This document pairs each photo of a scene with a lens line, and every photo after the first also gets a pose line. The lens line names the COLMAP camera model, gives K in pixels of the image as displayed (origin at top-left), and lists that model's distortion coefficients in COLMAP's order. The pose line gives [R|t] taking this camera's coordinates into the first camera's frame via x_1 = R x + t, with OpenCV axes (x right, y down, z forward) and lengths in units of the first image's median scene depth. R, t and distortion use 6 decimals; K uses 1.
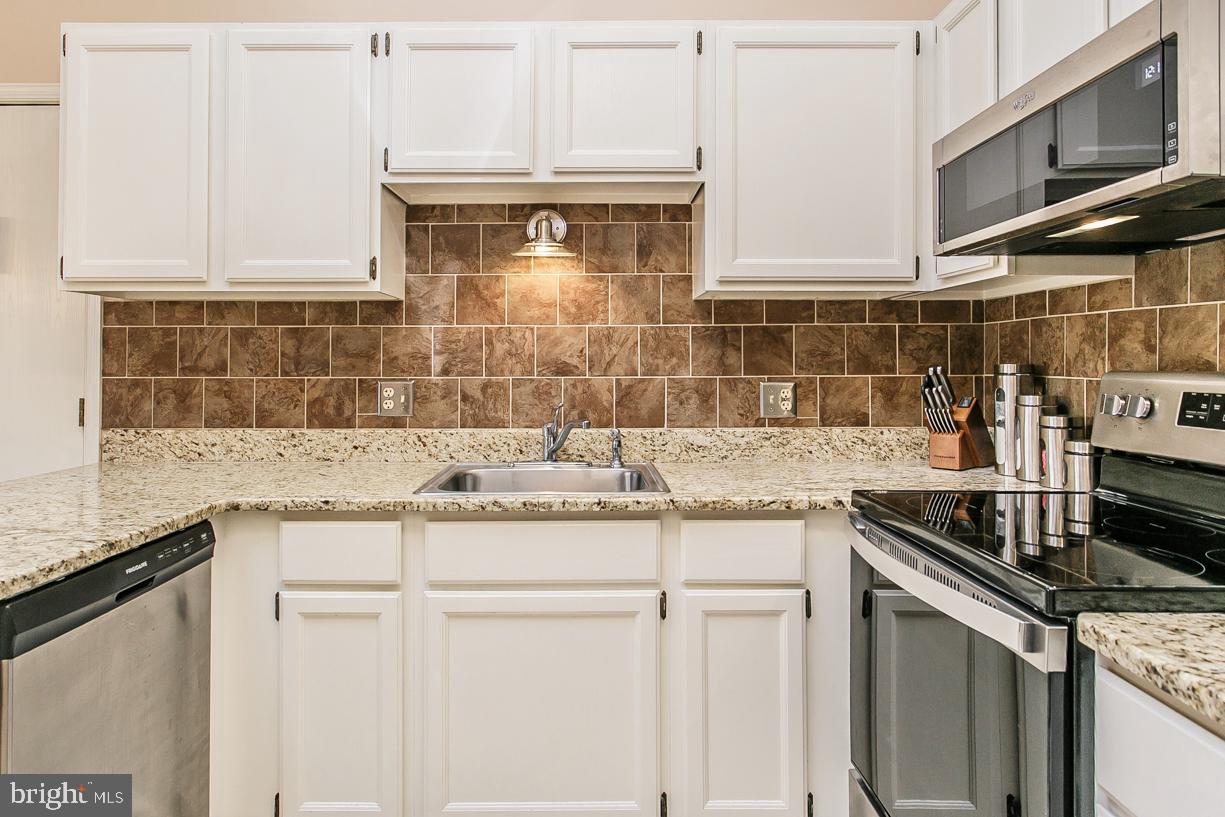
lens RADIAL K [[778.0, 0, 585.2], [0, 778.0, 348.3], [0, 0, 1]] dist [0.003014, 0.001509]
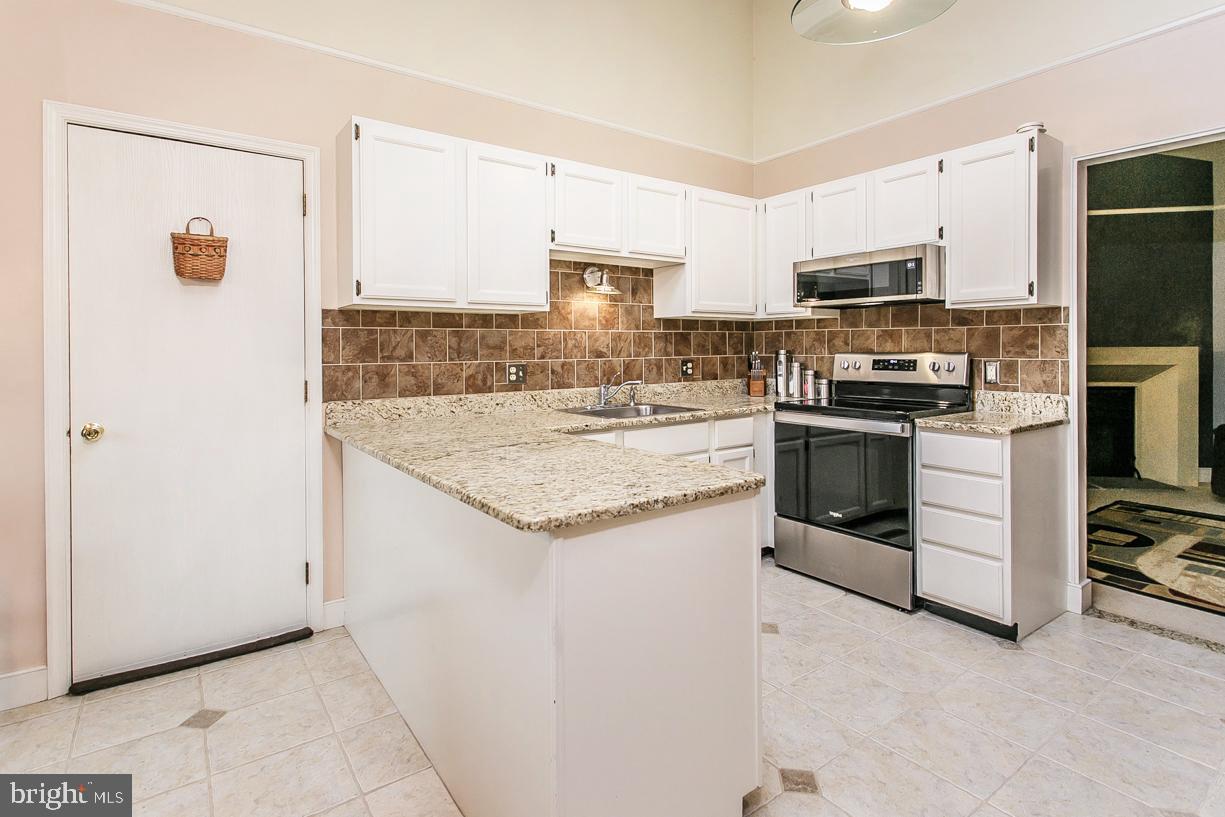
lens RADIAL K [[562.9, 0, 665.0], [0, 562.9, 350.2], [0, 0, 1]] dist [-0.001112, -0.000397]
pose [[0.799008, -0.007568, 0.601273, -0.726950], [-0.004397, 0.999821, 0.018428, -0.008948], [-0.601305, -0.017368, 0.798831, -0.149286]]
